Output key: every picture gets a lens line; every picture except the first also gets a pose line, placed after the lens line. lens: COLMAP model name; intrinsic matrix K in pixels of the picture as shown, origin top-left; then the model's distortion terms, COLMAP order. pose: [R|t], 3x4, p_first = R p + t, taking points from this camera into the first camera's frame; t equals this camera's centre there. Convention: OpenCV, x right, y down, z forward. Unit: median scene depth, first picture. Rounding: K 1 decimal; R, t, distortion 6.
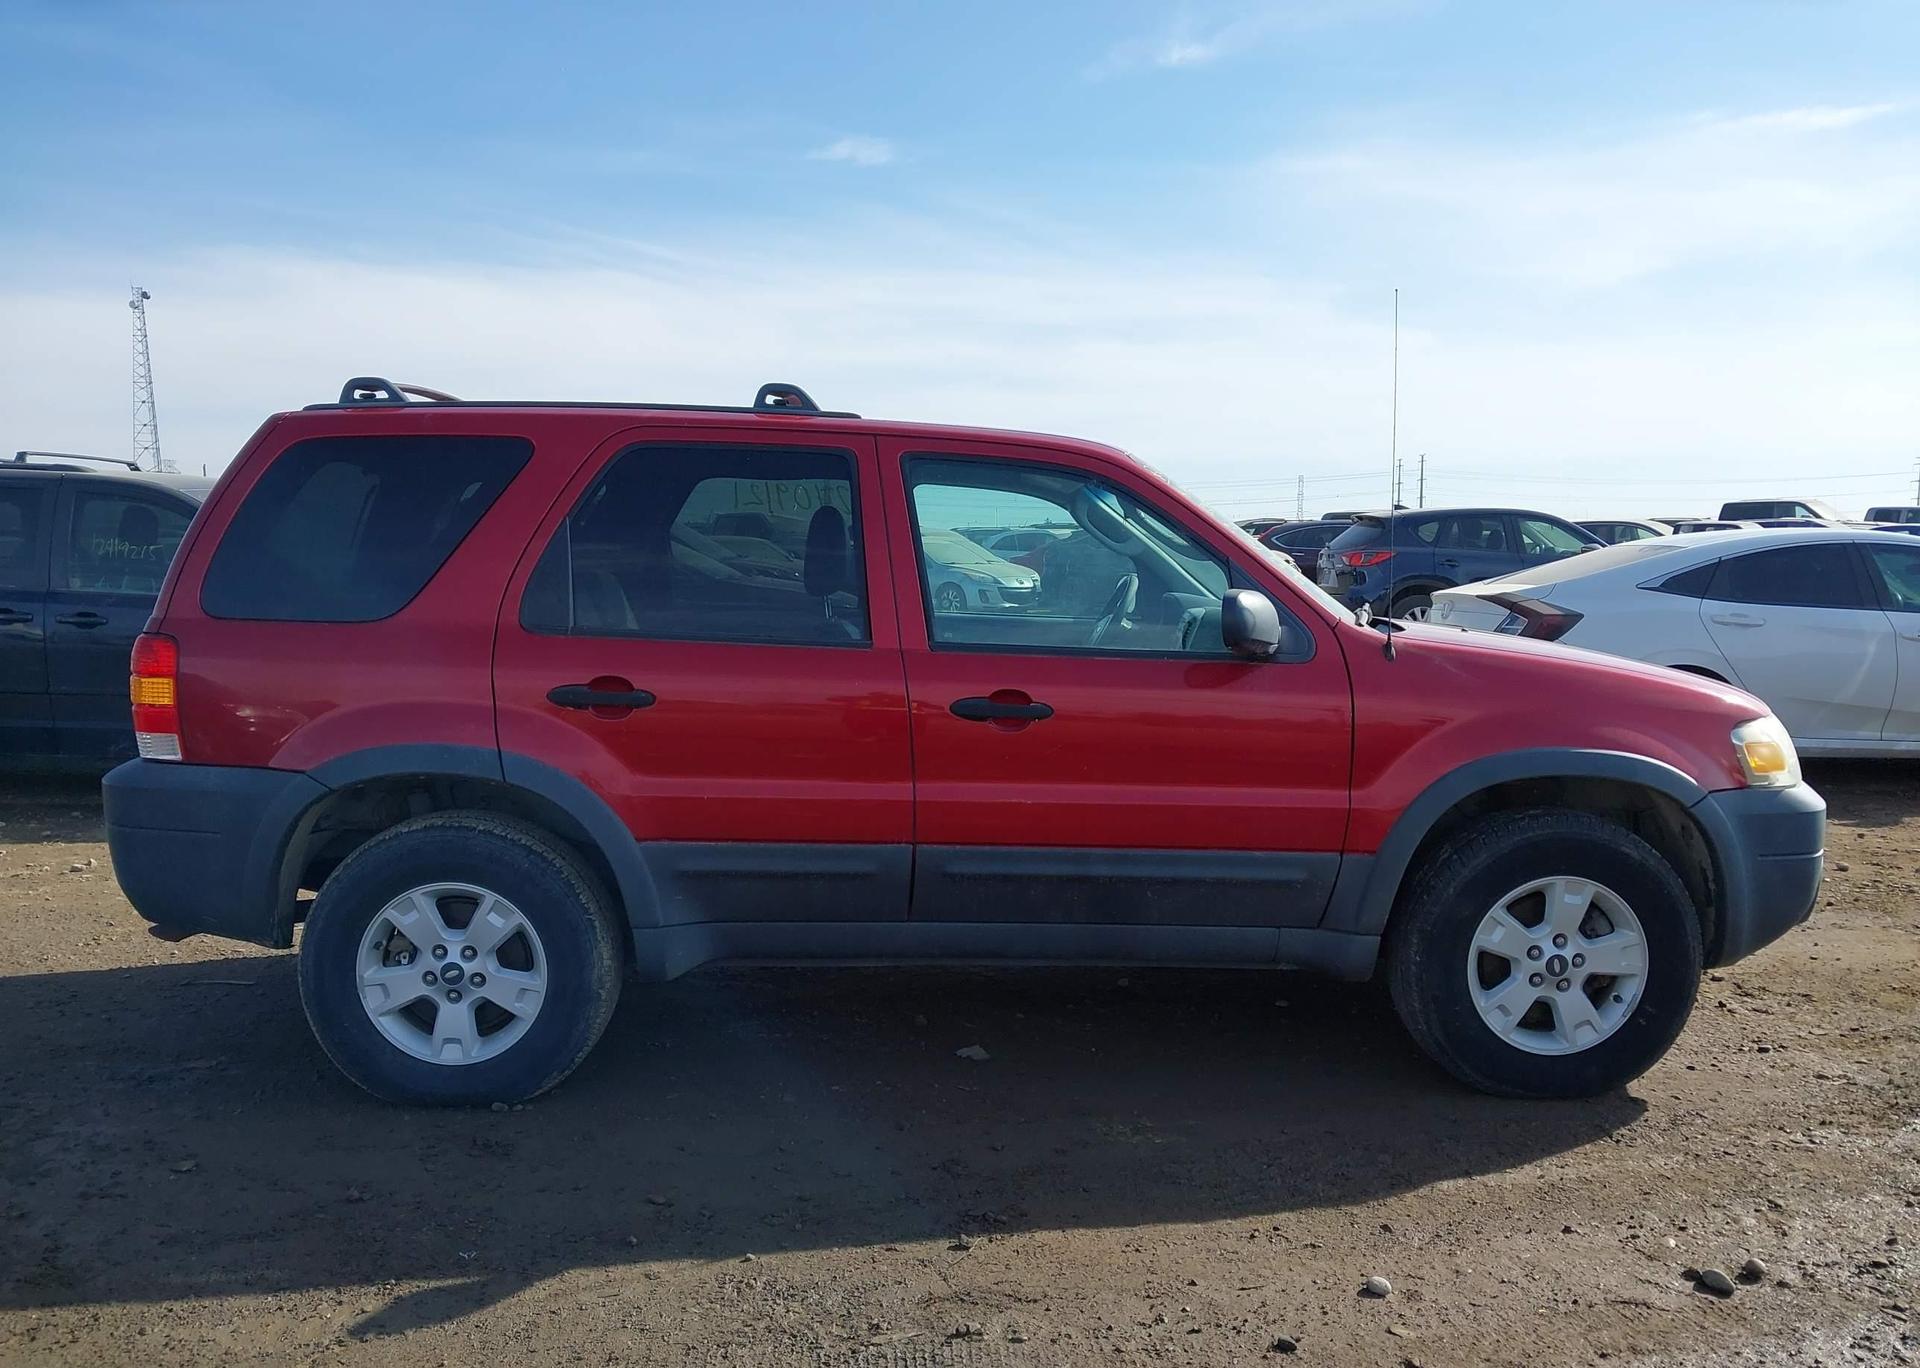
lens RADIAL K [[1530.8, 0, 967.2], [0, 1530.8, 682.9], [0, 0, 1]] dist [0.055112, -0.075470]
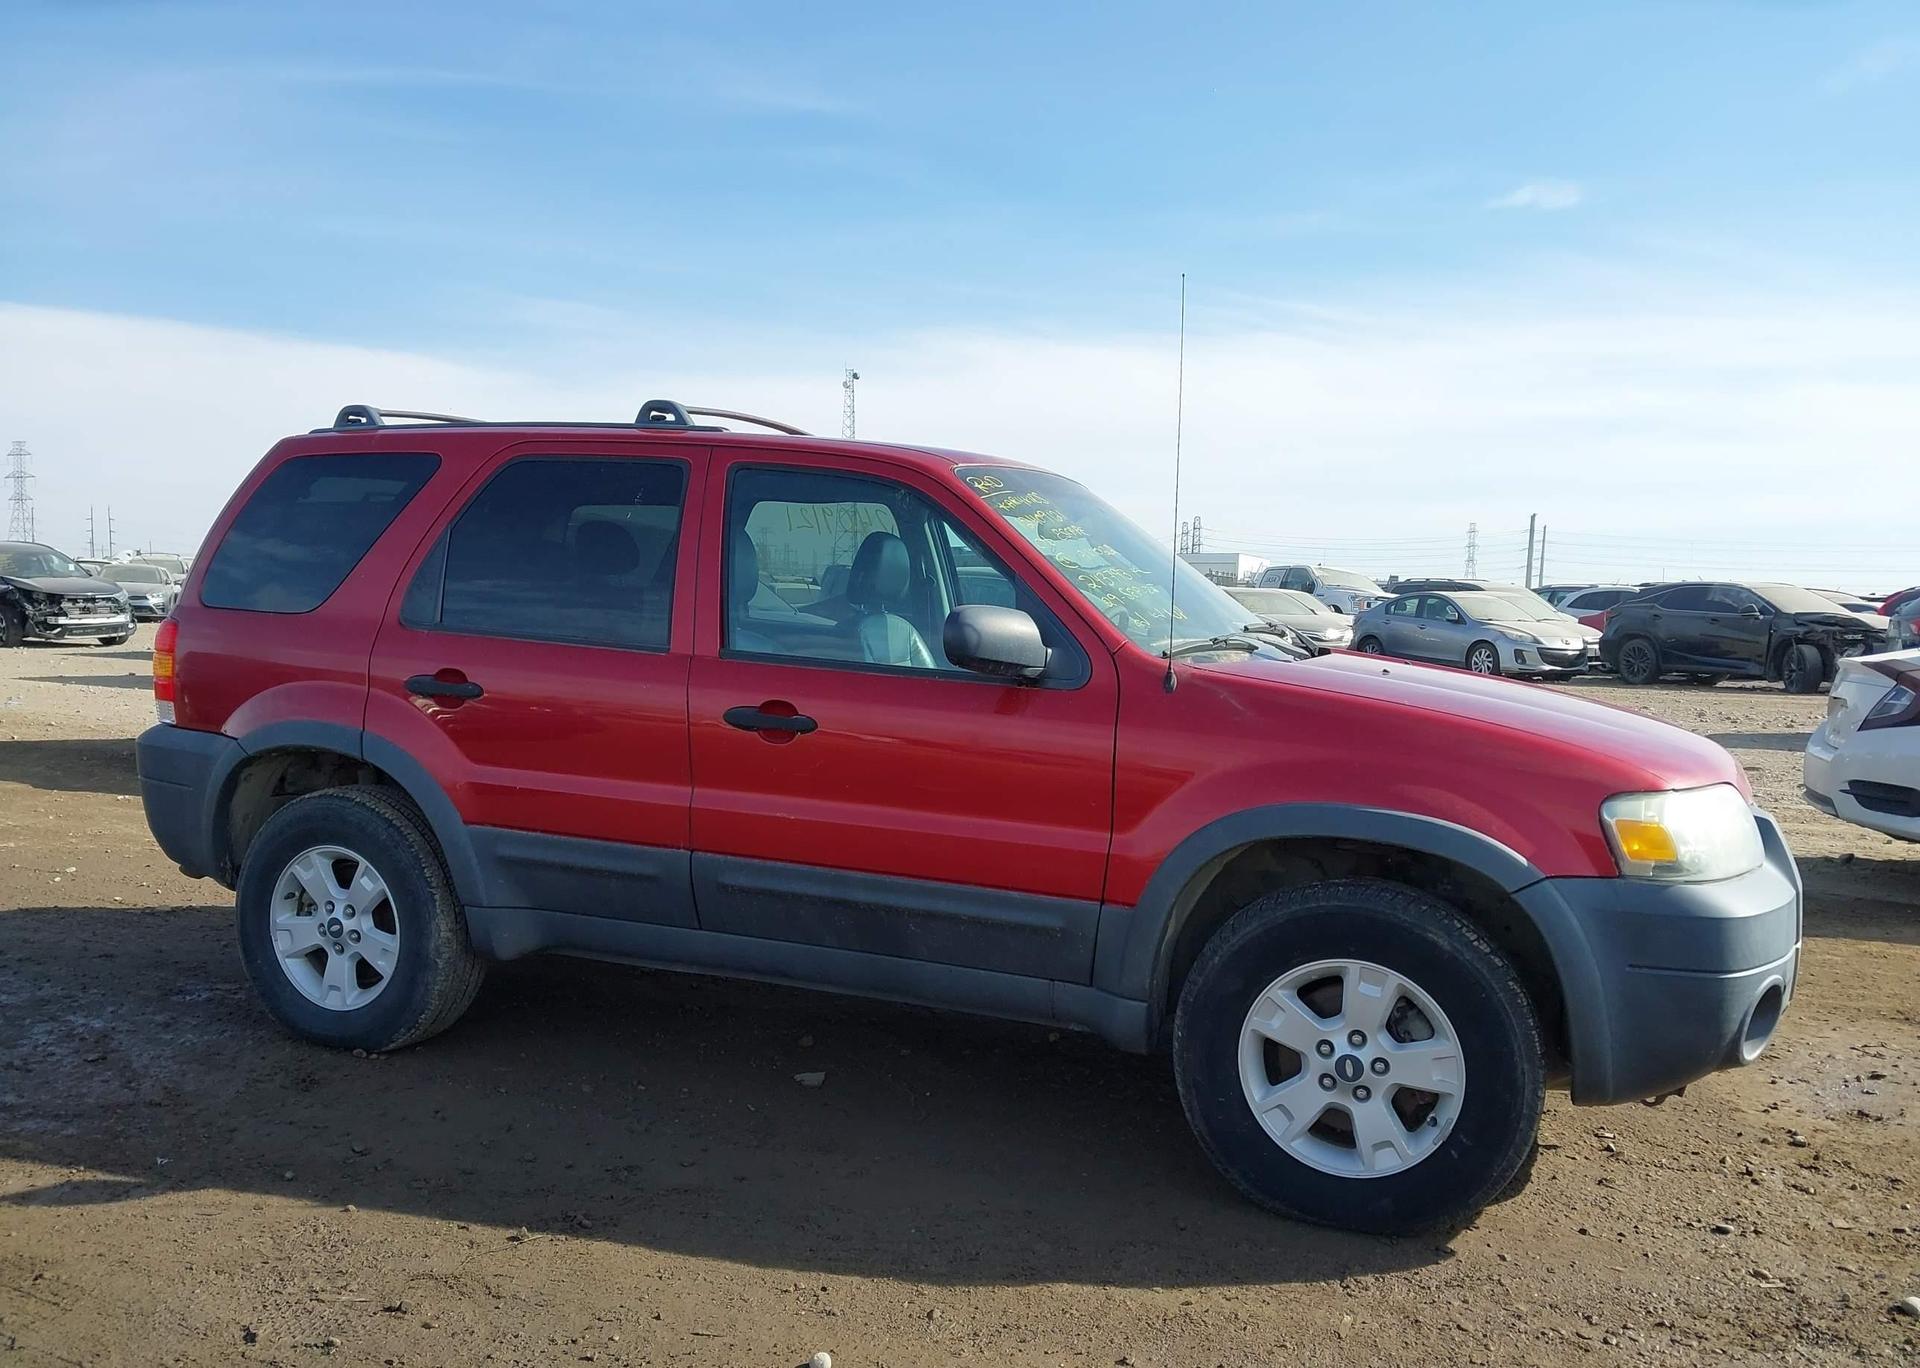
lens RADIAL K [[1530.8, 0, 962.7], [0, 1530.8, 687.1], [0, 0, 1]] dist [0.055112, -0.075470]
pose [[0.911482, 0.047792, -0.408553, 0.528367], [-0.062406, 0.997797, -0.022506, 0.010264], [0.406577, 0.046010, 0.912457, 0.150606]]
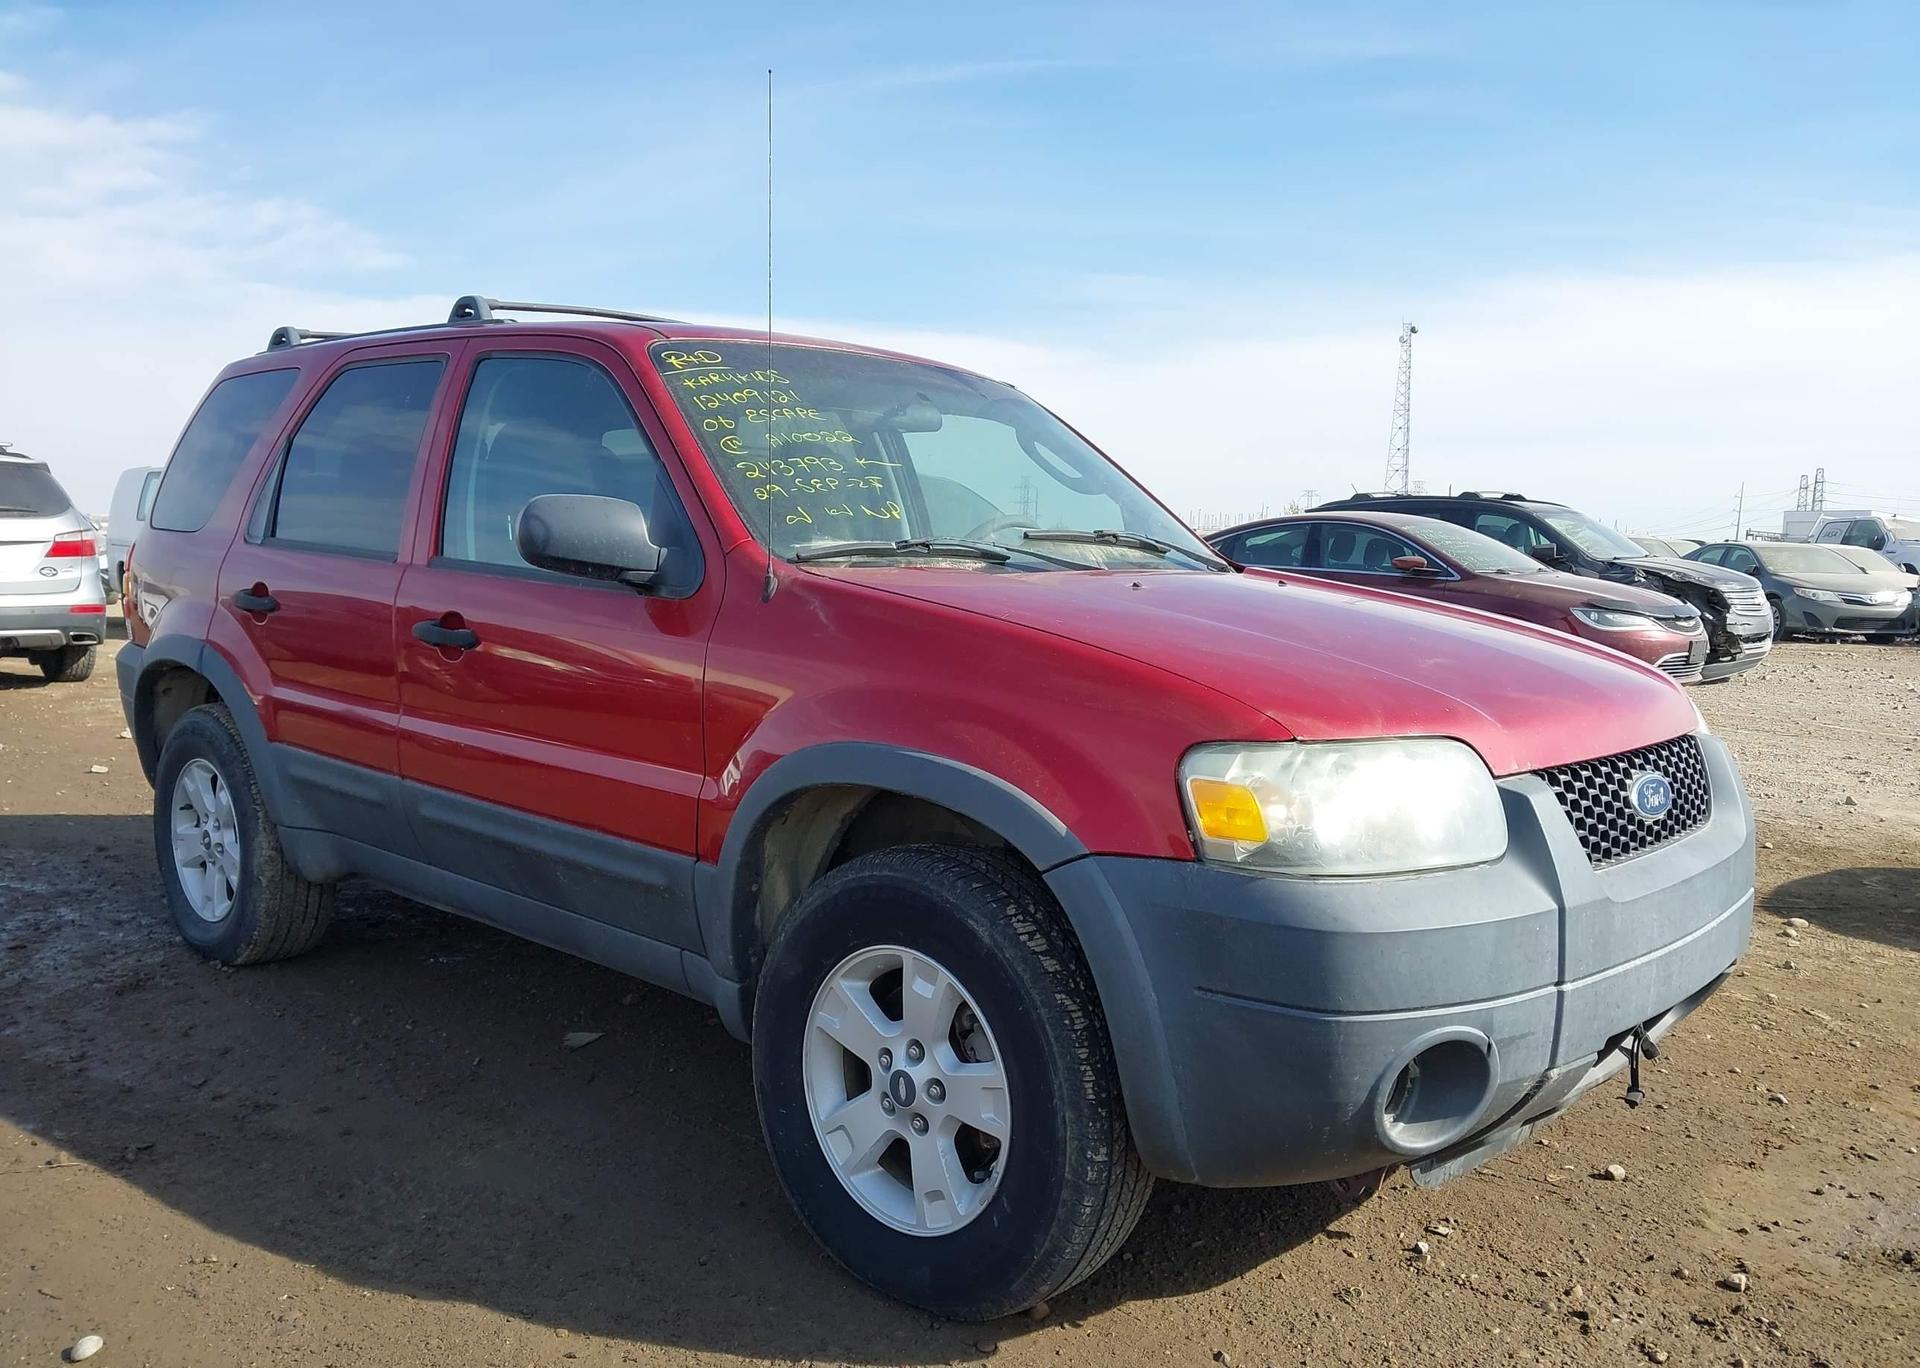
lens RADIAL K [[1530.8, 0, 961.7], [0, 1530.8, 691.2], [0, 0, 1]] dist [0.055112, -0.075470]
pose [[0.705998, 0.079727, -0.703711, 0.844738], [-0.085240, 0.995986, 0.027324, 0.000105], [0.703065, 0.040694, 0.709960, 0.566058]]
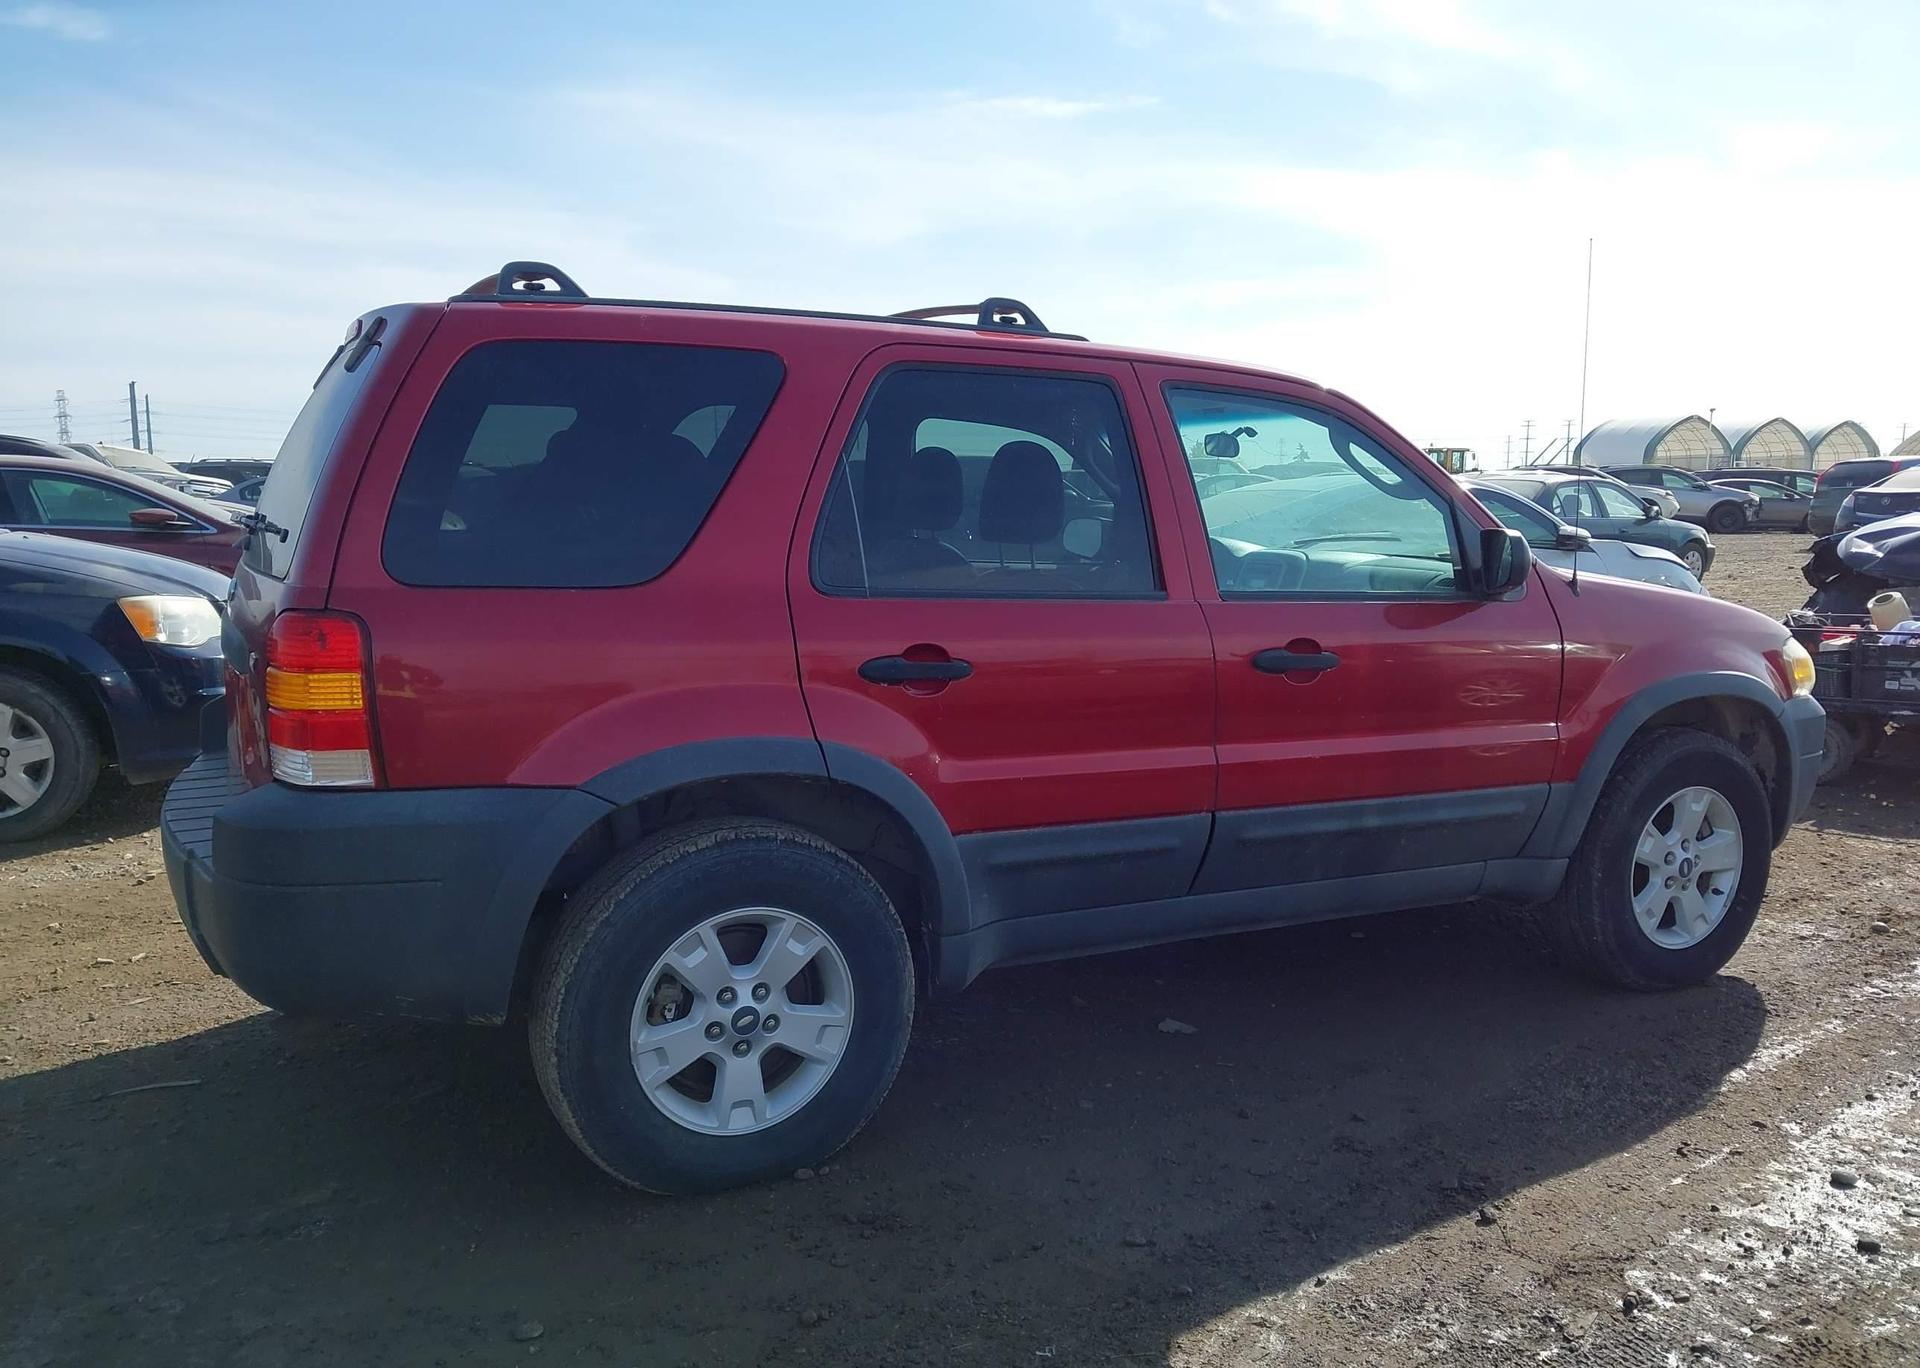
lens RADIAL K [[1530.8, 0, 970.2], [0, 1530.8, 692.9], [0, 0, 1]] dist [0.055112, -0.075470]
pose [[0.900349, -0.055948, 0.431556, -0.559523], [0.037399, 0.997980, 0.051355, -0.018614], [-0.433558, -0.030098, 0.900623, 0.230753]]
